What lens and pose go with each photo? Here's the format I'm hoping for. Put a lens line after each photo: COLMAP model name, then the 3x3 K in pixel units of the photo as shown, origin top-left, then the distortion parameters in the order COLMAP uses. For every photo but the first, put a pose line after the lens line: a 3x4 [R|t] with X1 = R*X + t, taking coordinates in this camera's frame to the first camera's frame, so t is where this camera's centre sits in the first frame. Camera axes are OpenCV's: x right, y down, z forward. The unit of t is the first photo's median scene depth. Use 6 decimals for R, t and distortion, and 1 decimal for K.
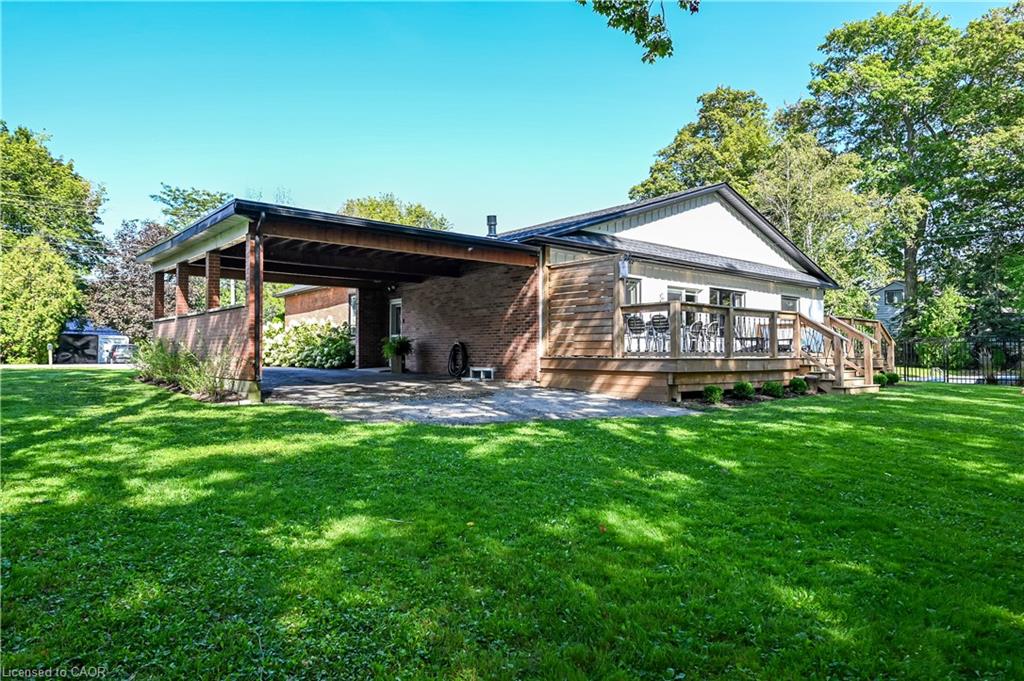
lens RADIAL K [[607.0, 0, 512.0], [0, 607.0, 340.5], [0, 0, 1]] dist [-0.001113, -0.000334]
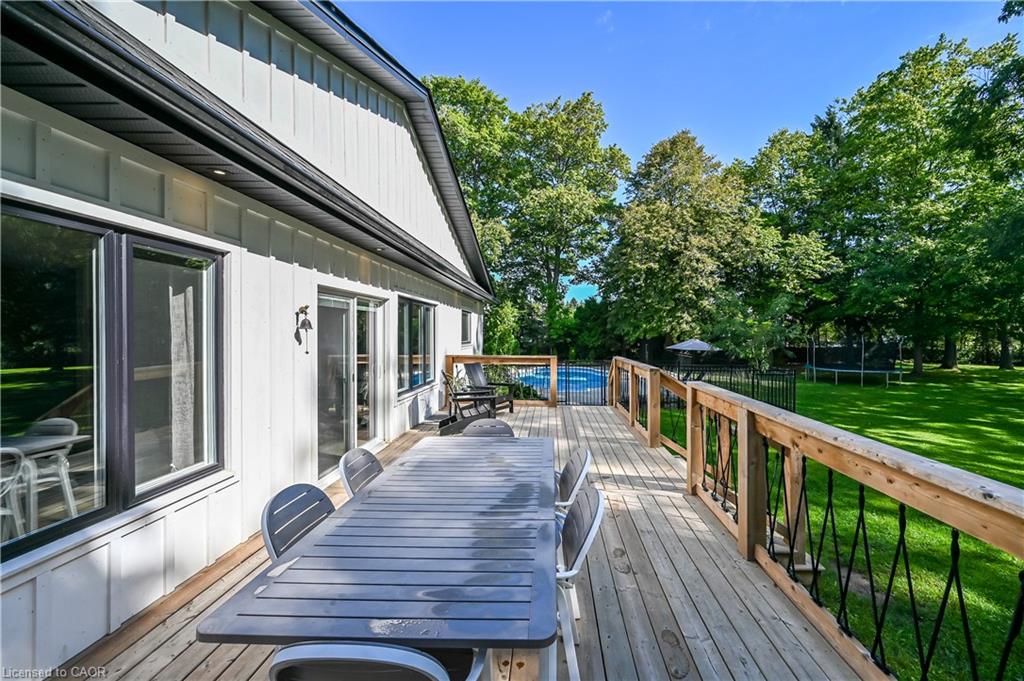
lens RADIAL K [[415.4, 0, 533.9], [0, 415.4, 345.8], [0, 0, 1]] dist [0.001534, 0.000326]
pose [[0.678067, -0.038675, 0.733982, 0.149230], [0.011453, 0.999049, 0.042061, -0.059072], [-0.734911, -0.020114, 0.677865, 0.682387]]
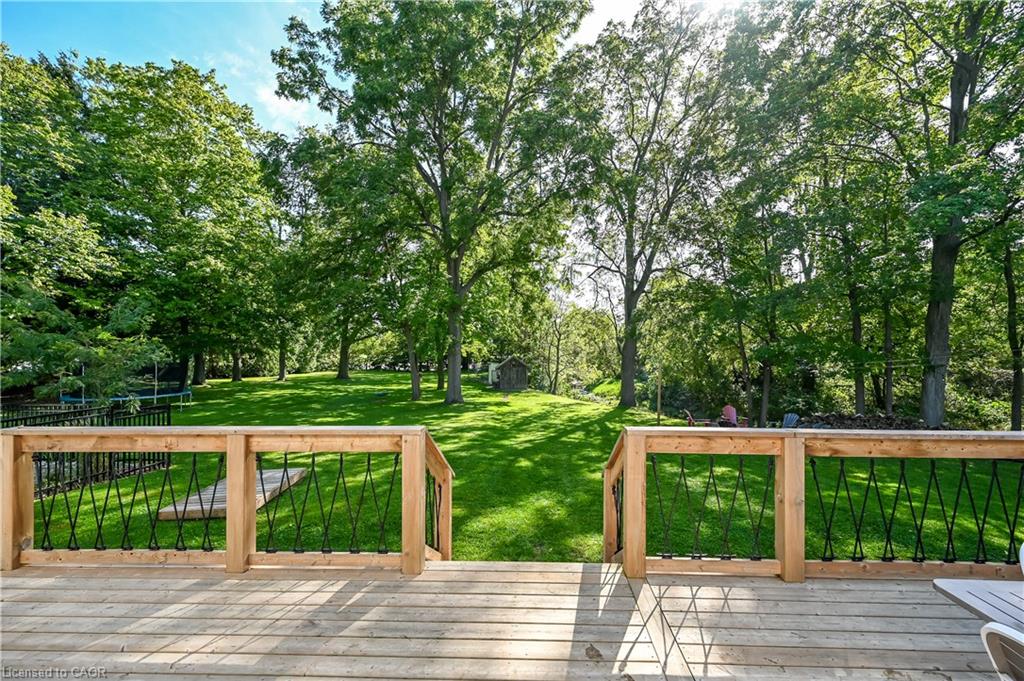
lens RADIAL K [[415.4, 0, 533.9], [0, 415.4, 345.8], [0, 0, 1]] dist [0.001534, 0.000326]
pose [[-0.735673, -0.010475, 0.677256, 0.281083], [-0.008971, 0.999943, 0.005720, -0.063903], [-0.677278, -0.001868, -0.735725, 0.916100]]
